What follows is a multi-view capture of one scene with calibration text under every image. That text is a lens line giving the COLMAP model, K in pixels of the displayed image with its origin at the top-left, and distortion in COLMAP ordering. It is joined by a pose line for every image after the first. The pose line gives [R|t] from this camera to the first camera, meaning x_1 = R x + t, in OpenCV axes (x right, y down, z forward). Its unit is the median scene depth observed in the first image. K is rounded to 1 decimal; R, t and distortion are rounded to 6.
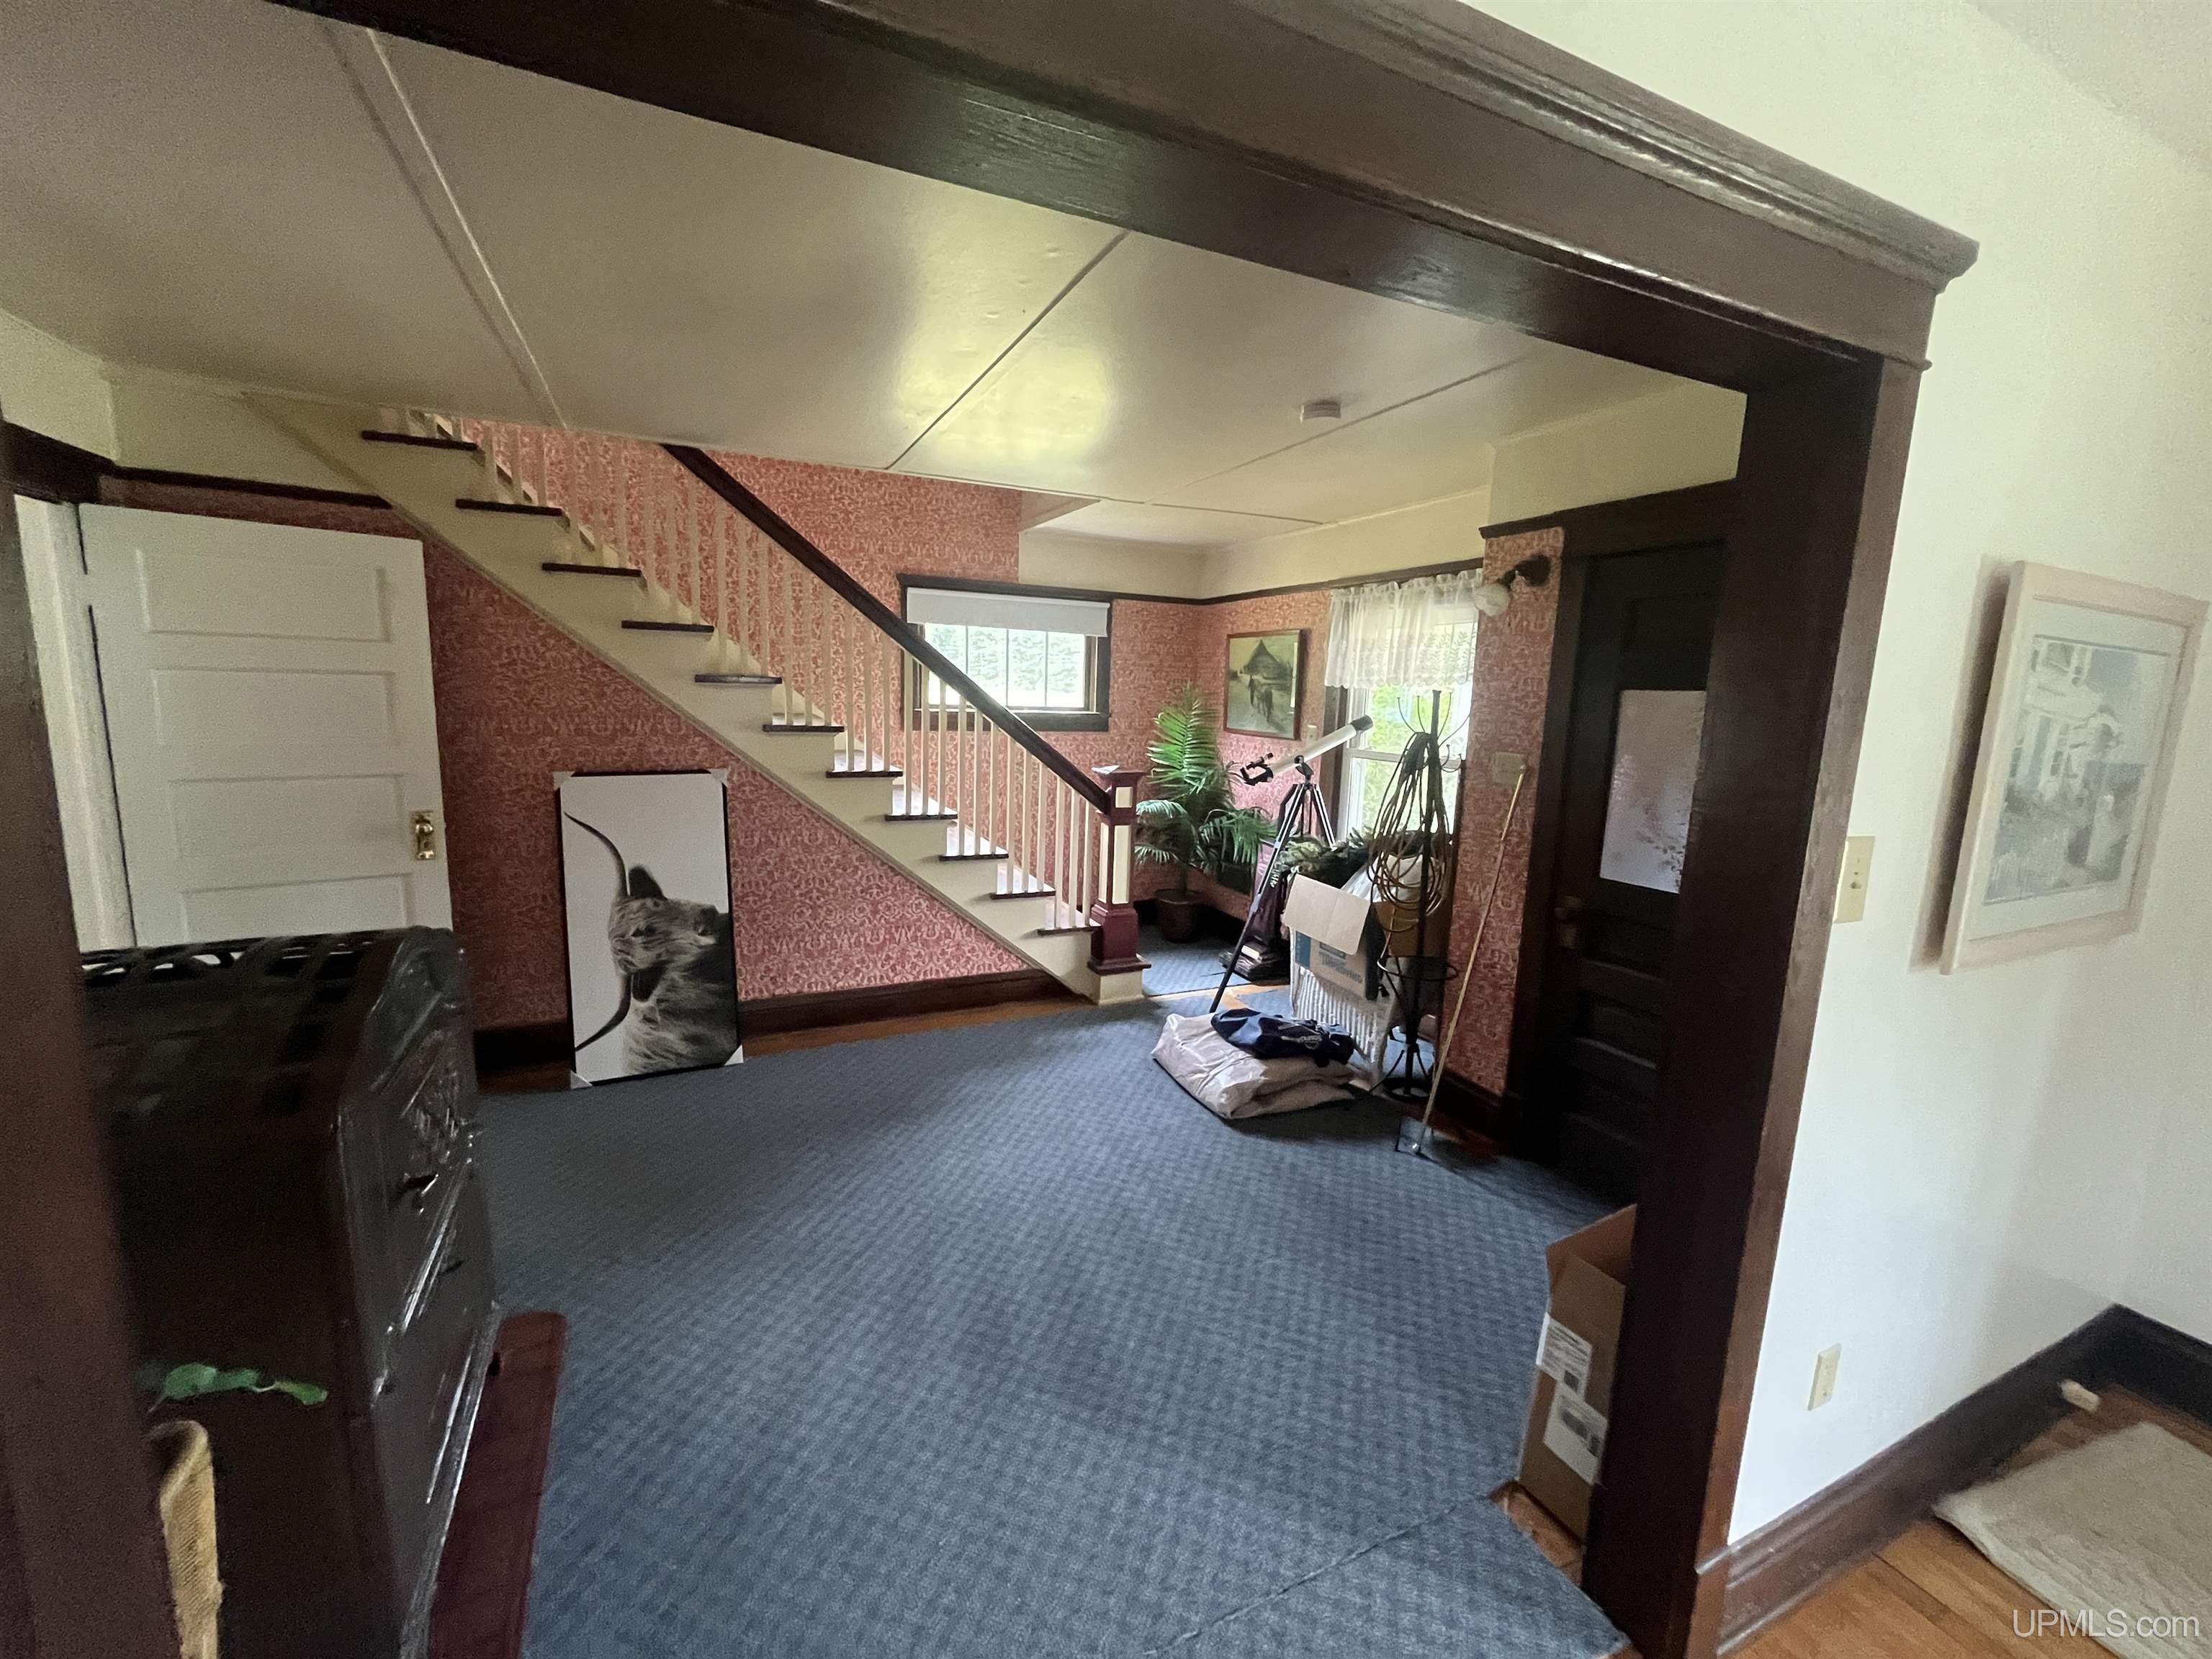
lens RADIAL K [[897.6, 0, 1103.4], [0, 897.6, 829.0], [0, 0, 1]] dist [-0.000574, -0.000200]
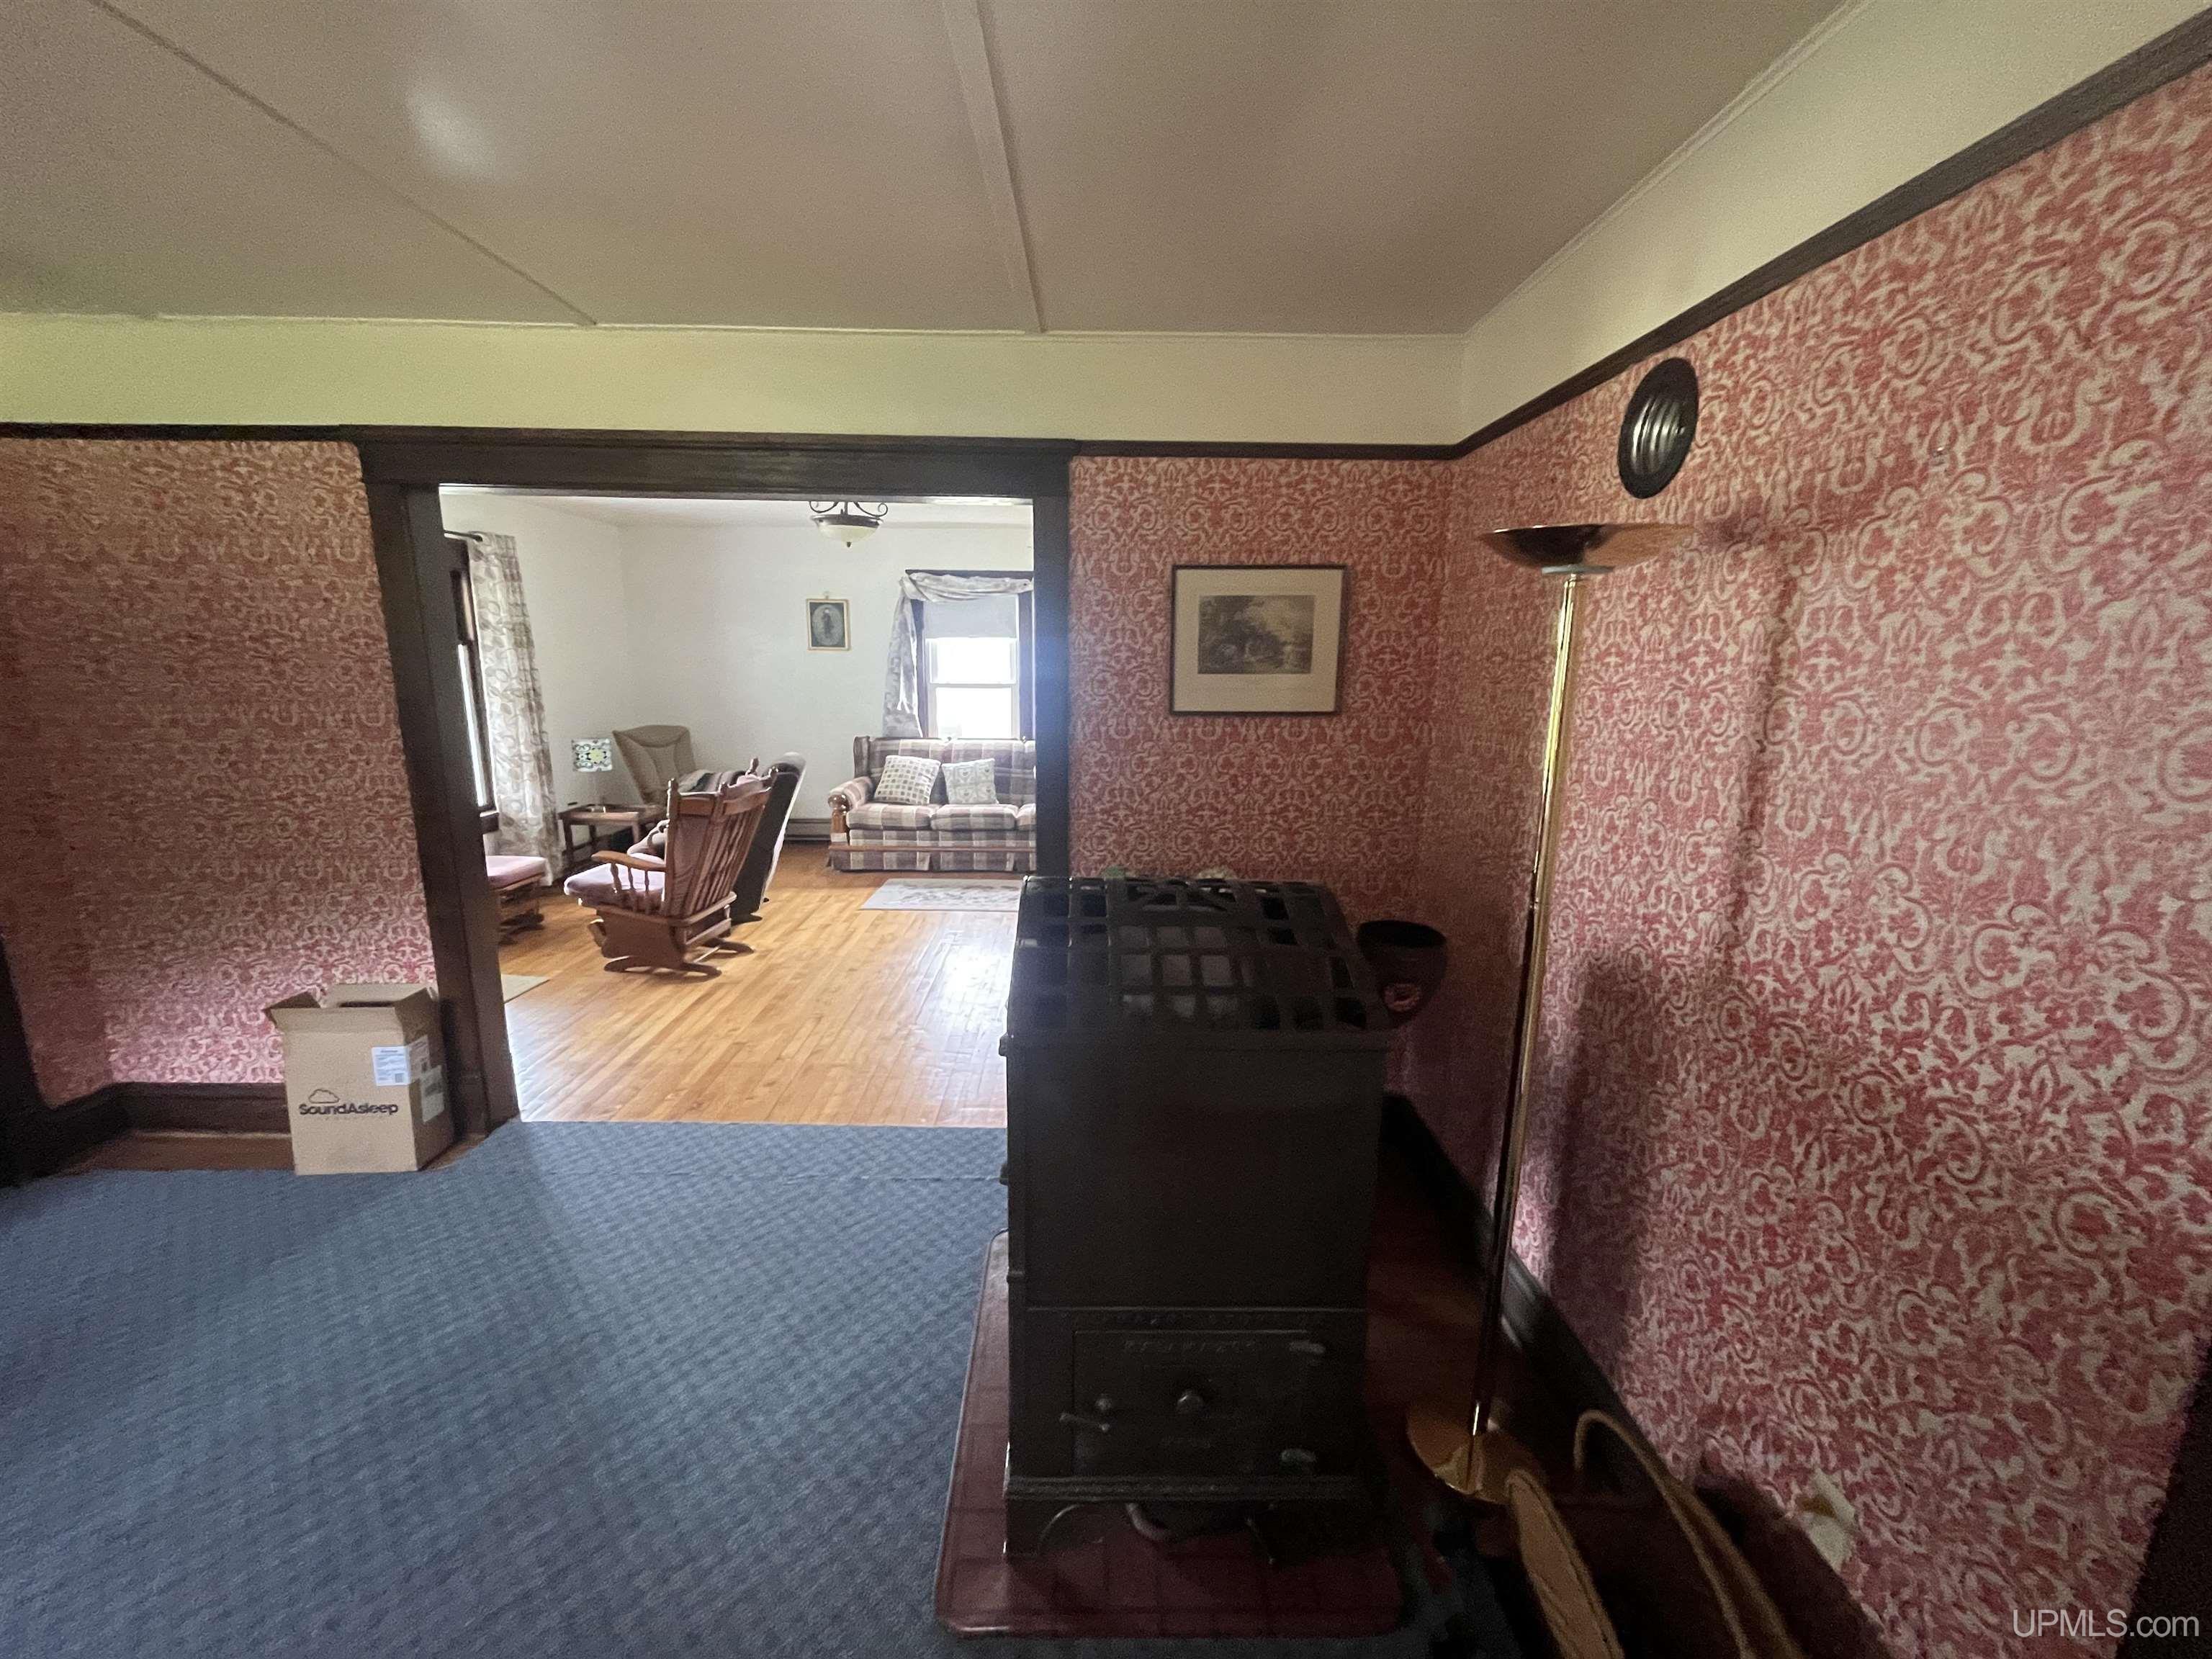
lens RADIAL K [[891.4, 0, 1104.8], [0, 891.4, 829.1], [0, 0, 1]] dist [-0.002278, -0.000629]
pose [[-0.909199, -0.122581, 0.397908, -0.563947], [0.024356, 0.938384, 0.344735, -0.149232], [-0.415649, 0.323124, -0.850192, 0.820180]]
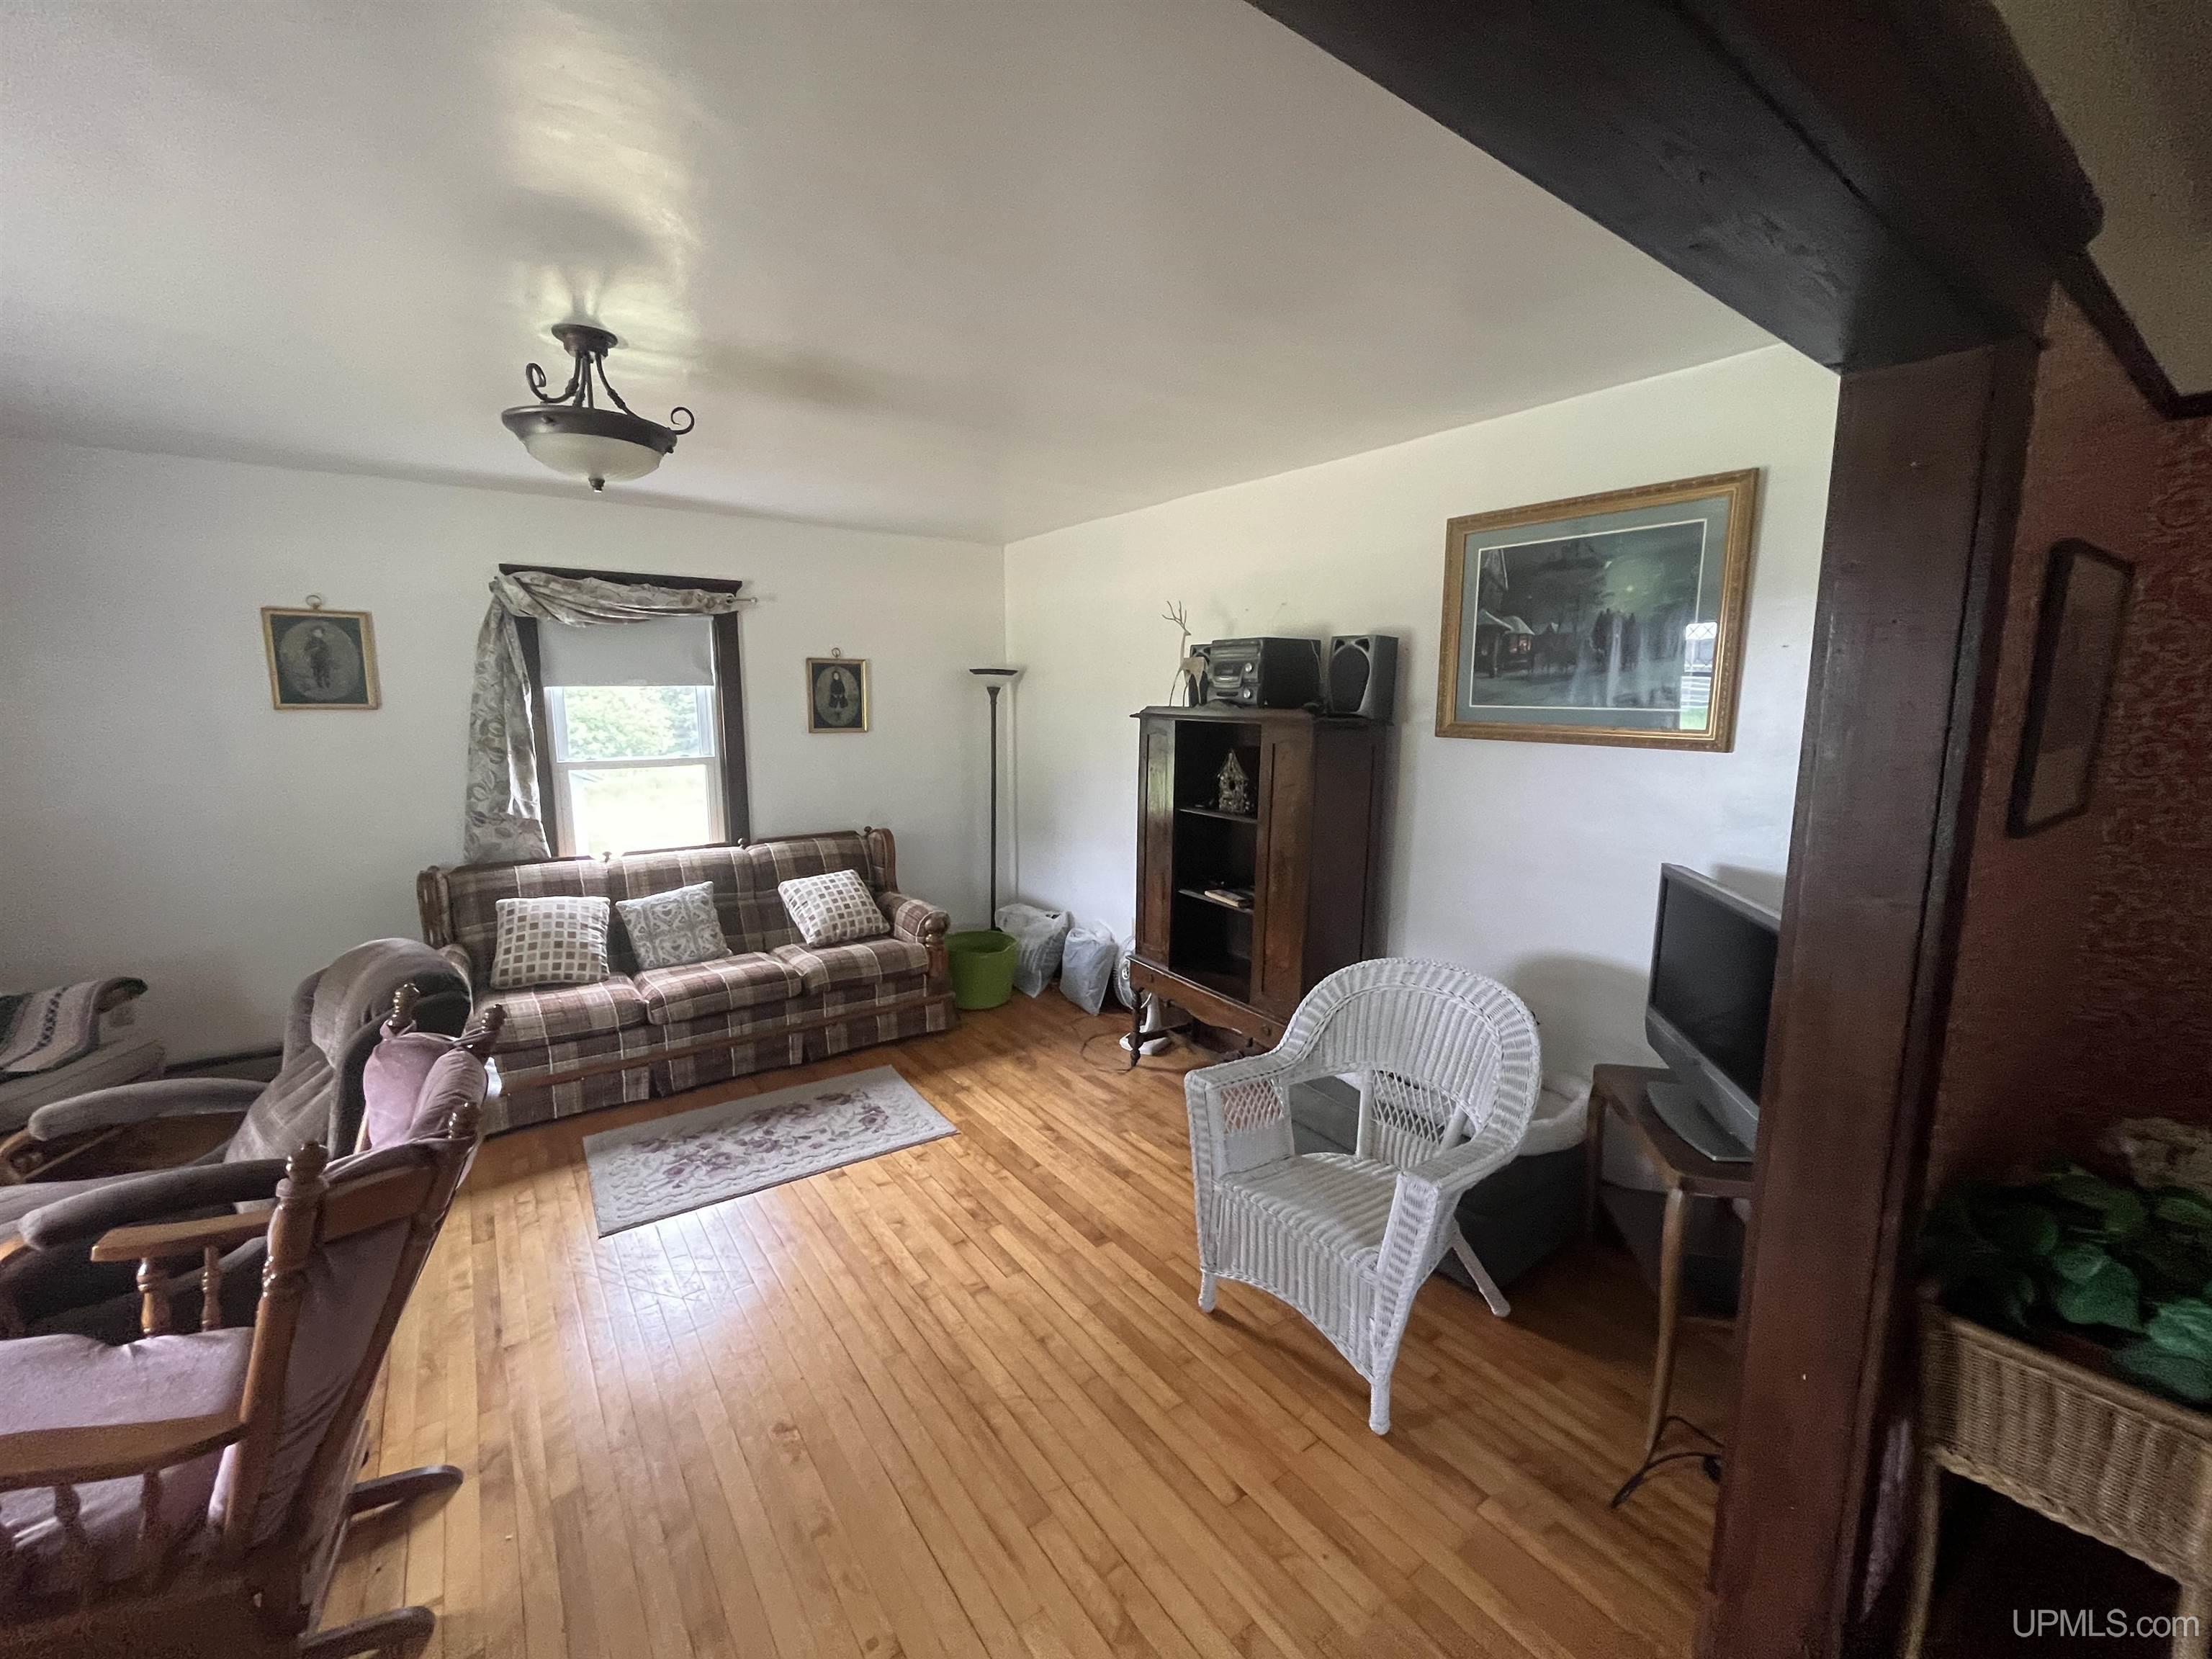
lens RADIAL K [[897.6, 0, 1103.4], [0, 897.6, 829.0], [0, 0, 1]] dist [-0.000574, -0.000200]
pose [[-0.982688, -0.004548, -0.185213, 0.145365], [-0.058057, 0.956907, 0.284532, -0.066899], [0.175938, 0.290359, -0.940605, 0.420015]]
